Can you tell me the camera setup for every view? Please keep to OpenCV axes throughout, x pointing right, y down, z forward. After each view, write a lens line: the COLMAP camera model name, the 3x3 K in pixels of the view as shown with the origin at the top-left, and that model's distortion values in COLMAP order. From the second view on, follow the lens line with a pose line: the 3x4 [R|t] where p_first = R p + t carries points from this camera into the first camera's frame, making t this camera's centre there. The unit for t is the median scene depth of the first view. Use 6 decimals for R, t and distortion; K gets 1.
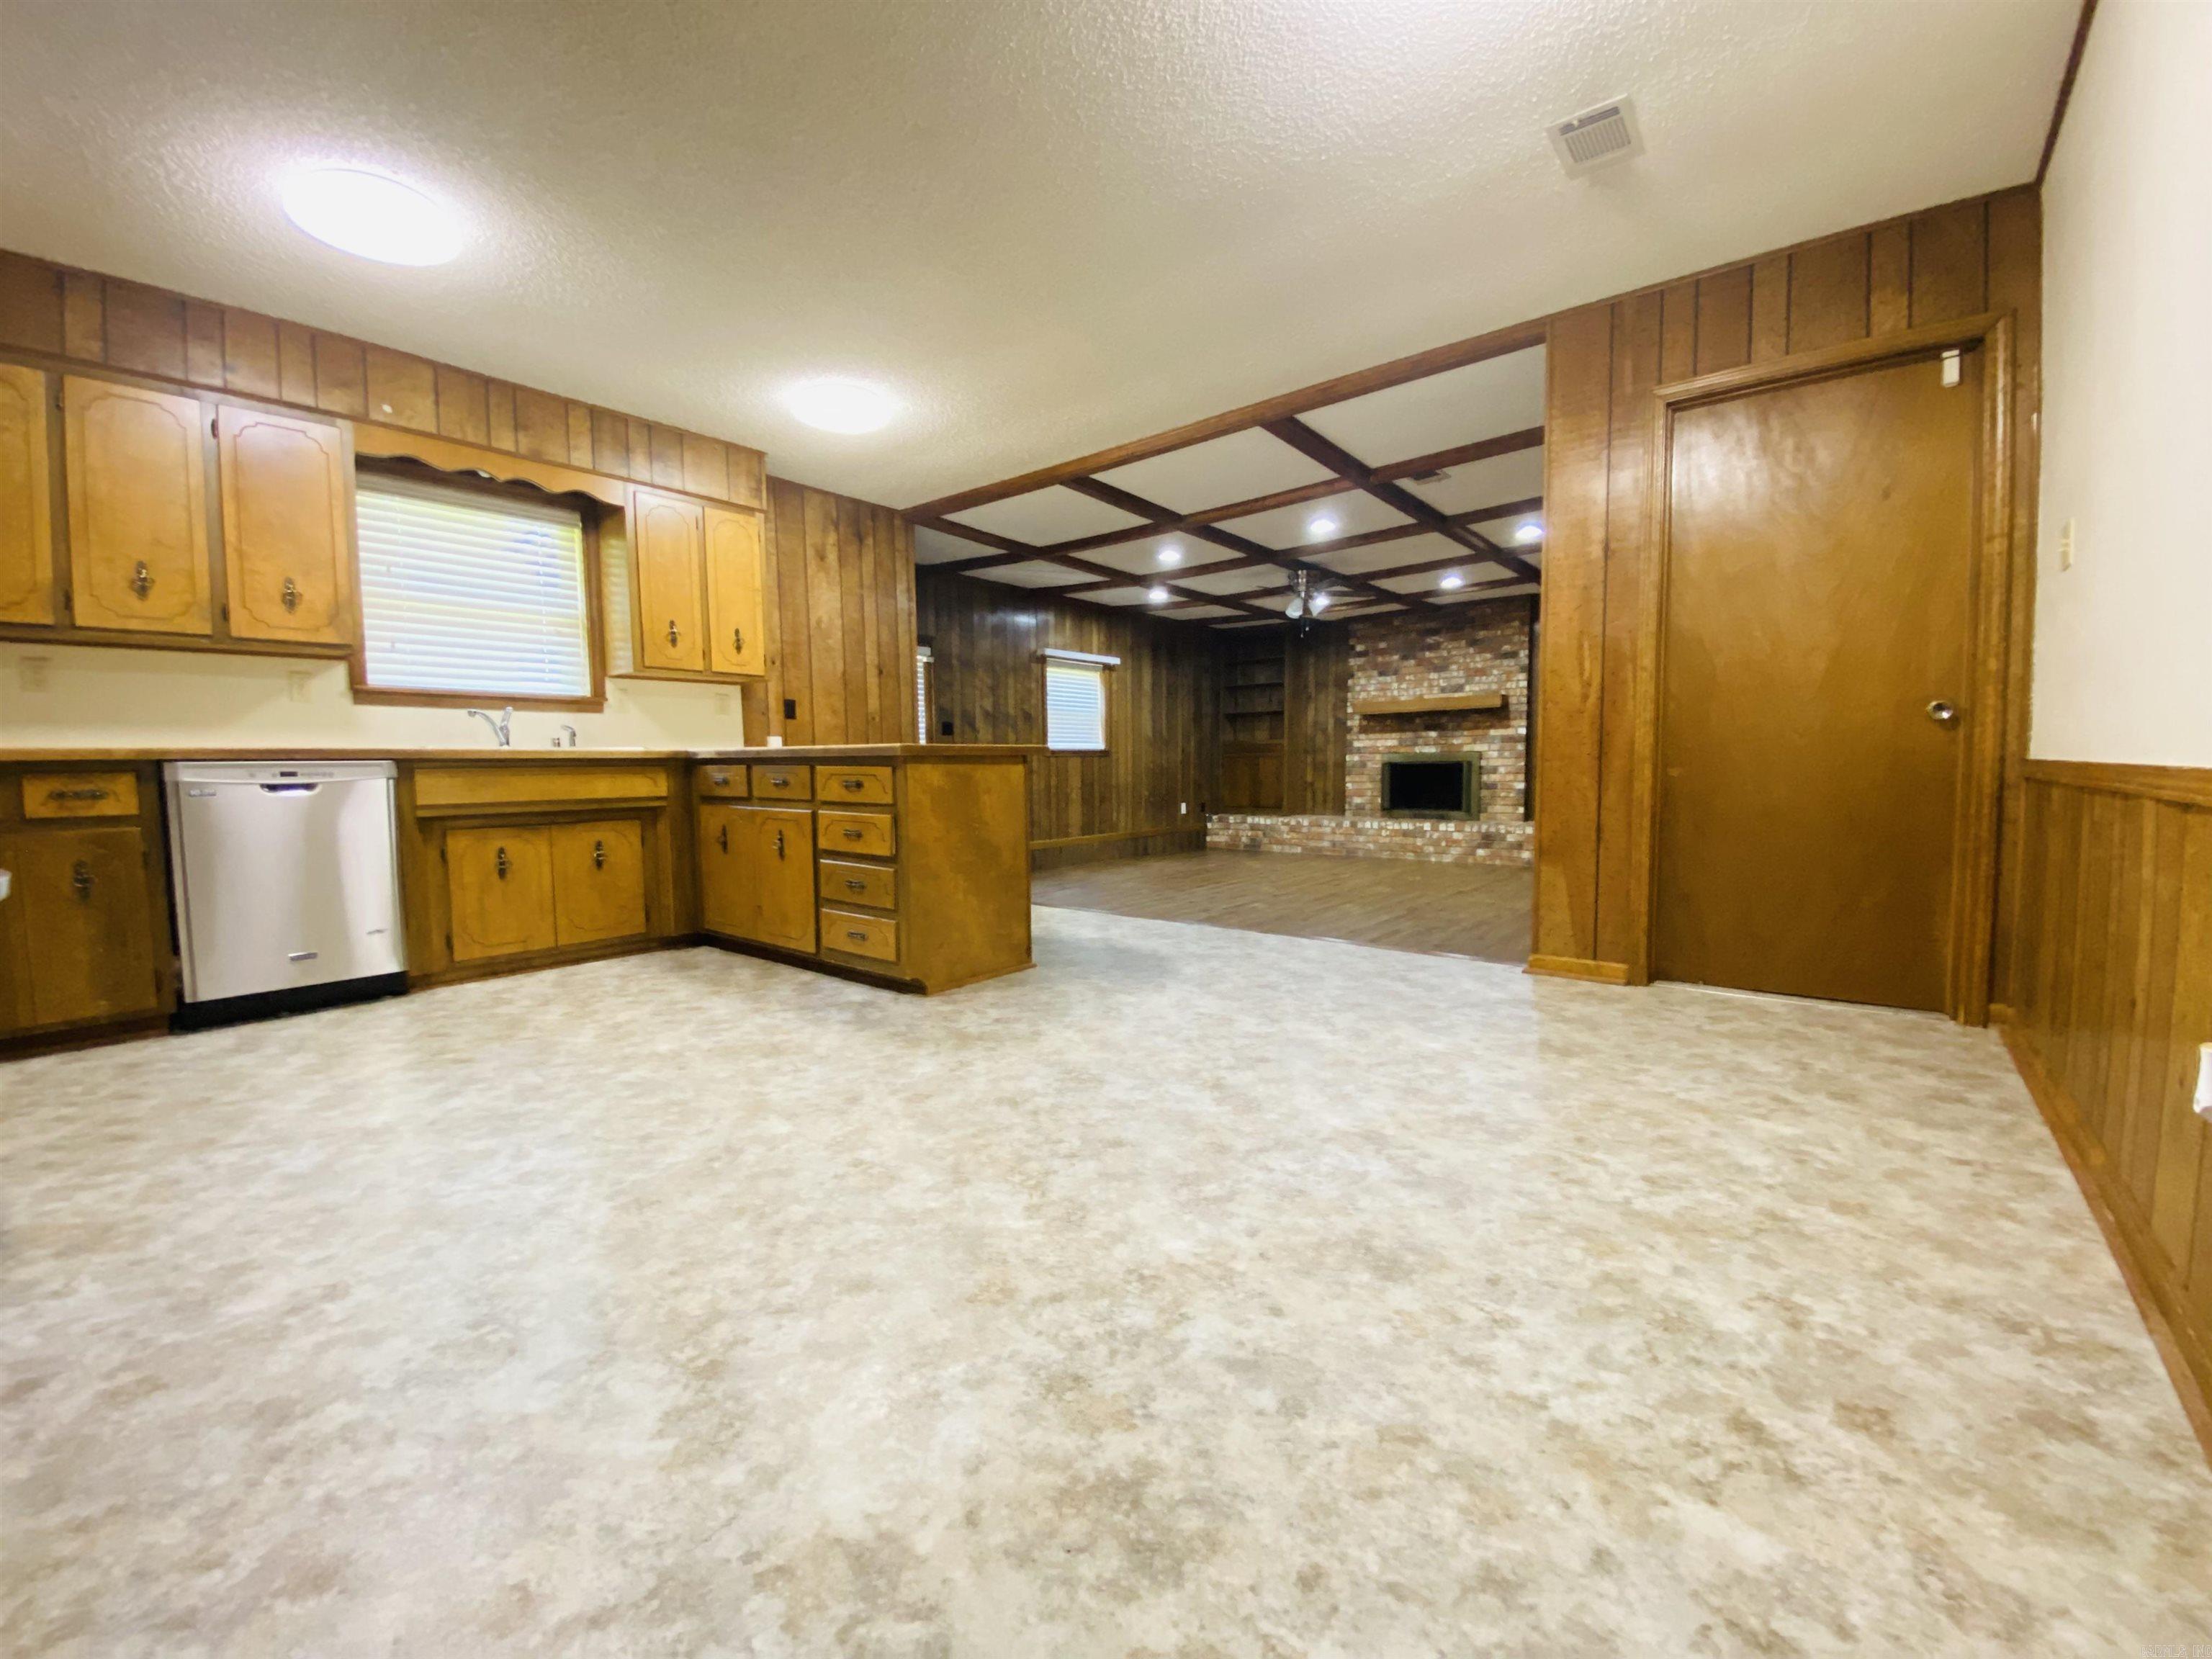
lens RADIAL K [[880.7, 0, 1100.8], [0, 880.7, 825.5], [0, 0, 1]] dist [0.039274, -0.024961]
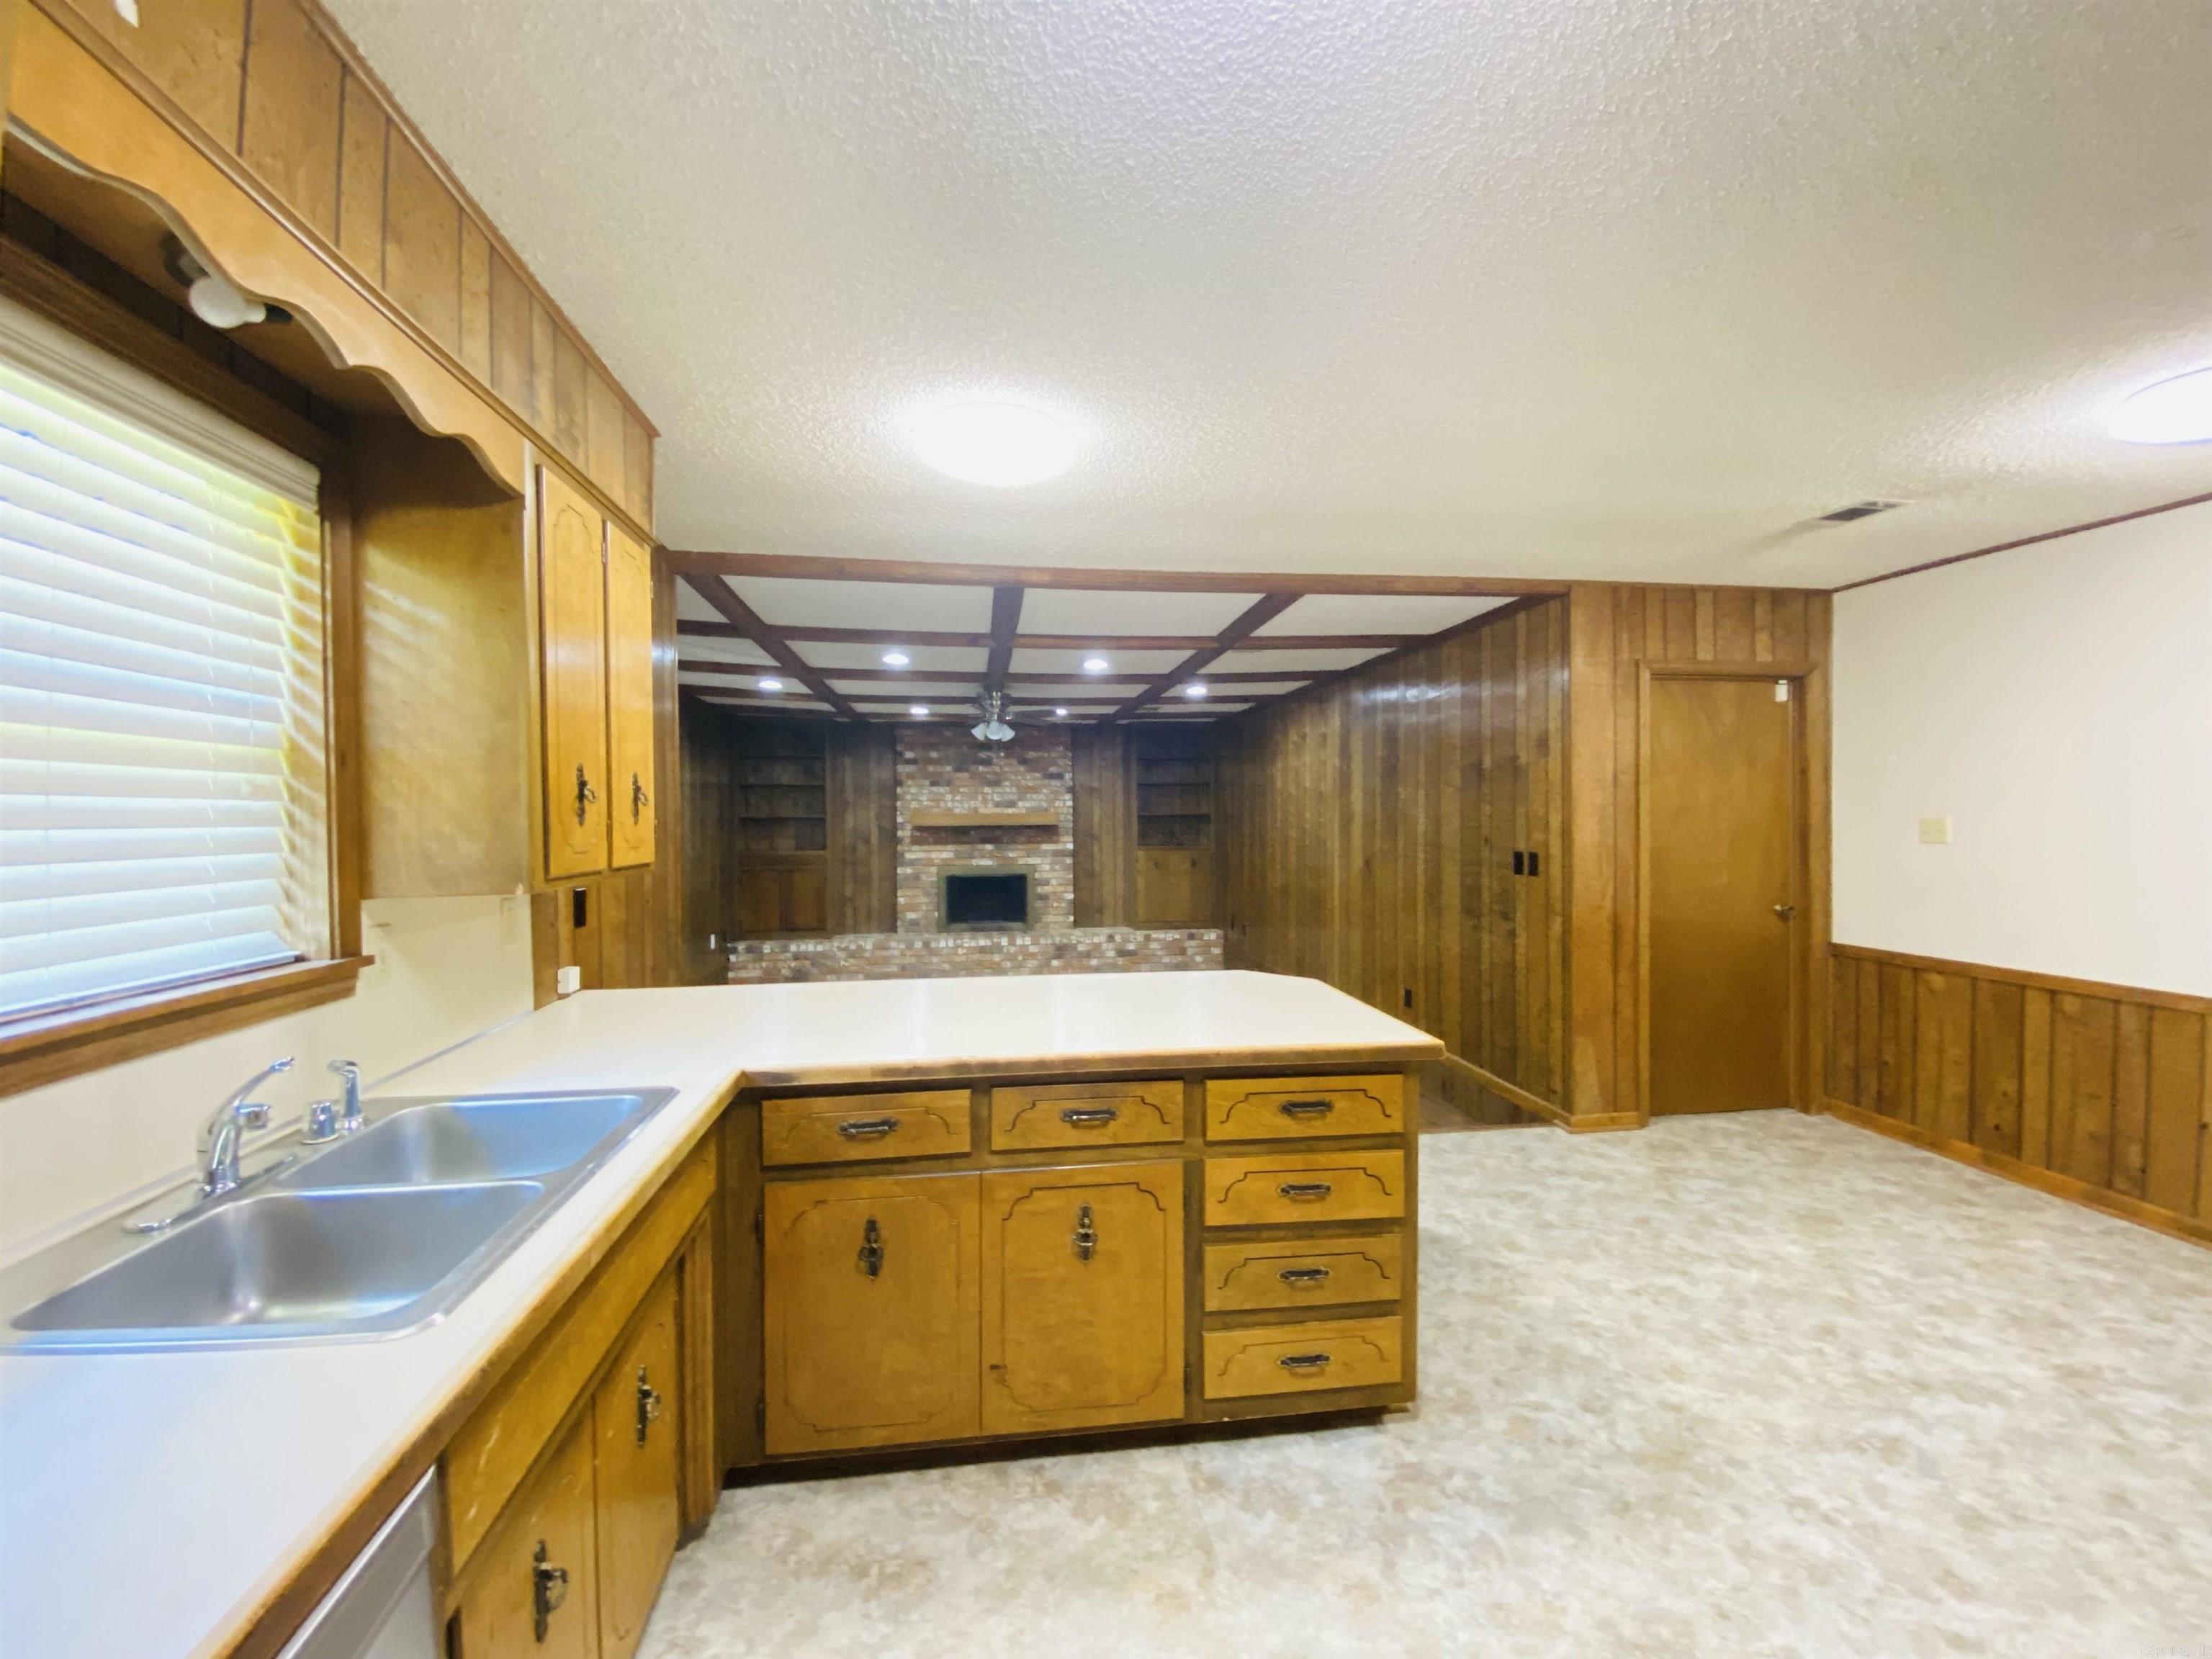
lens RADIAL K [[880.7, 0, 1100.8], [0, 880.7, 825.5], [0, 0, 1]] dist [0.039274, -0.024961]
pose [[0.670137, 0.000699, 0.742237, -0.614482], [0.049781, 0.997706, -0.045885, -0.162498], [-0.740566, 0.067698, 0.668565, 0.500482]]
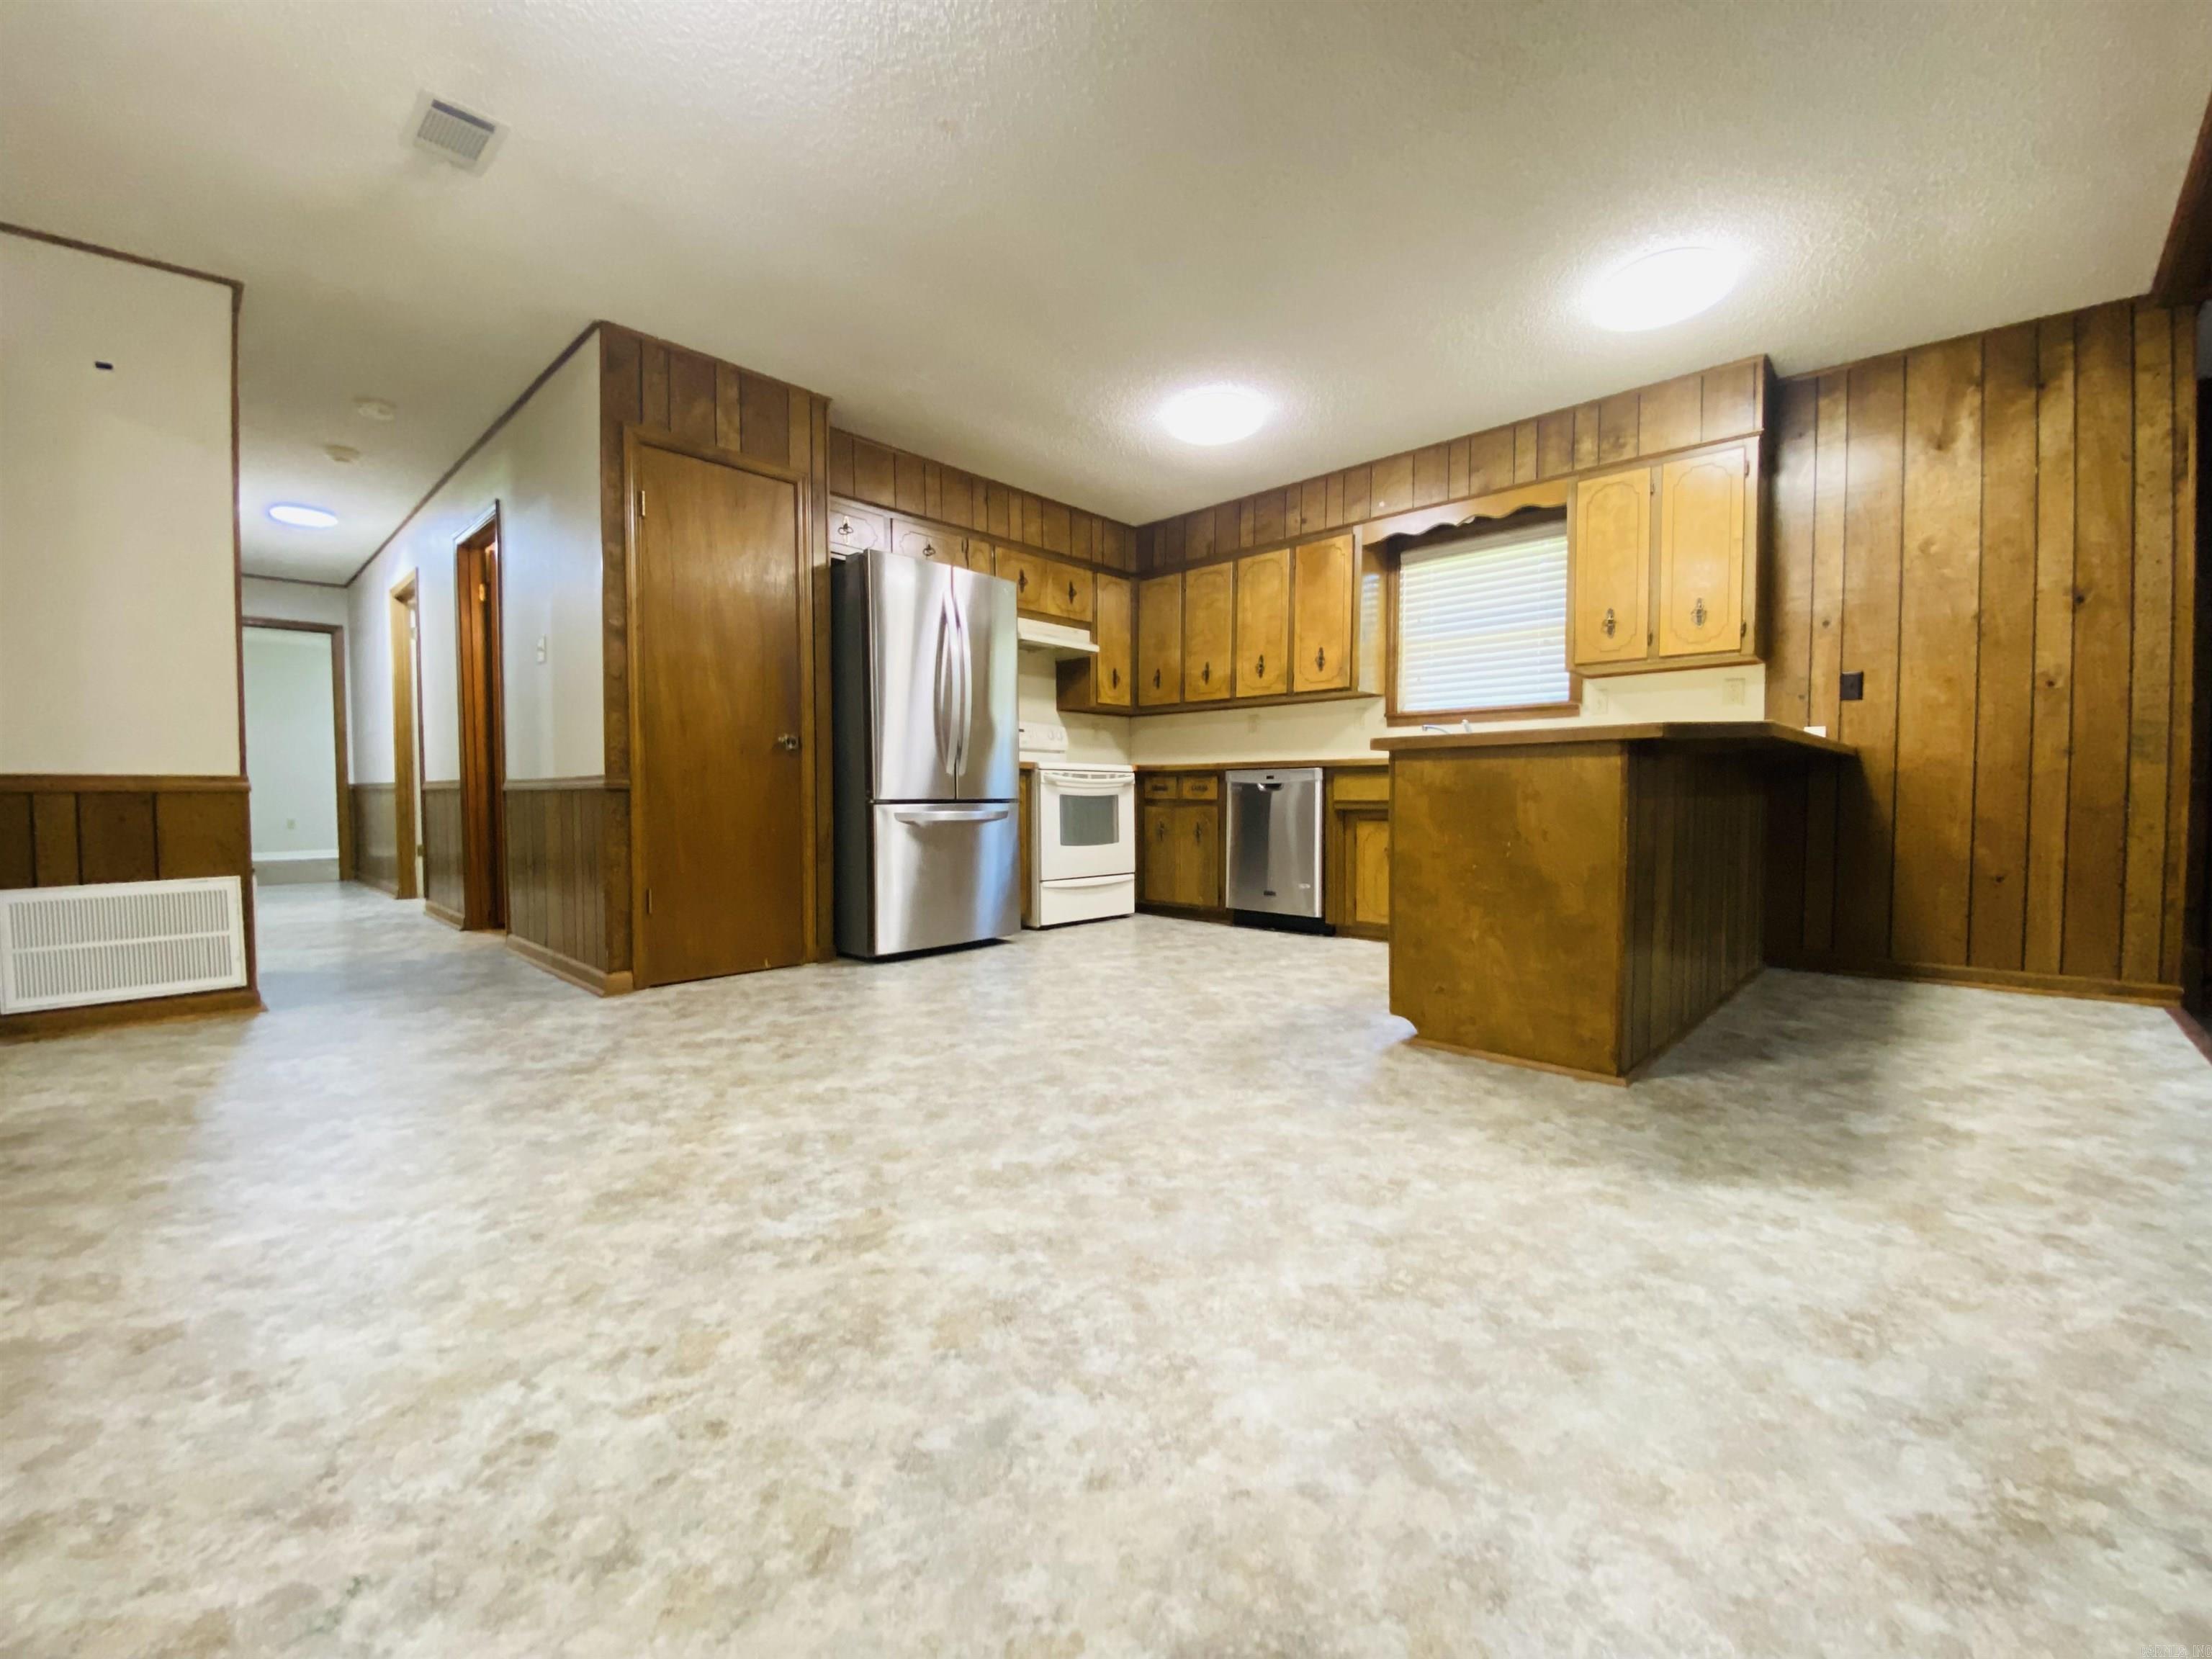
lens RADIAL K [[888.6, 0, 1103.2], [0, 888.6, 831.5], [0, 0, 1]] dist [0.029926, -0.026263]
pose [[-0.063840, 0.051581, -0.996626, 0.455901], [-0.067526, 0.996151, 0.055882, -0.020264], [0.995673, 0.070866, -0.060111, 0.545065]]
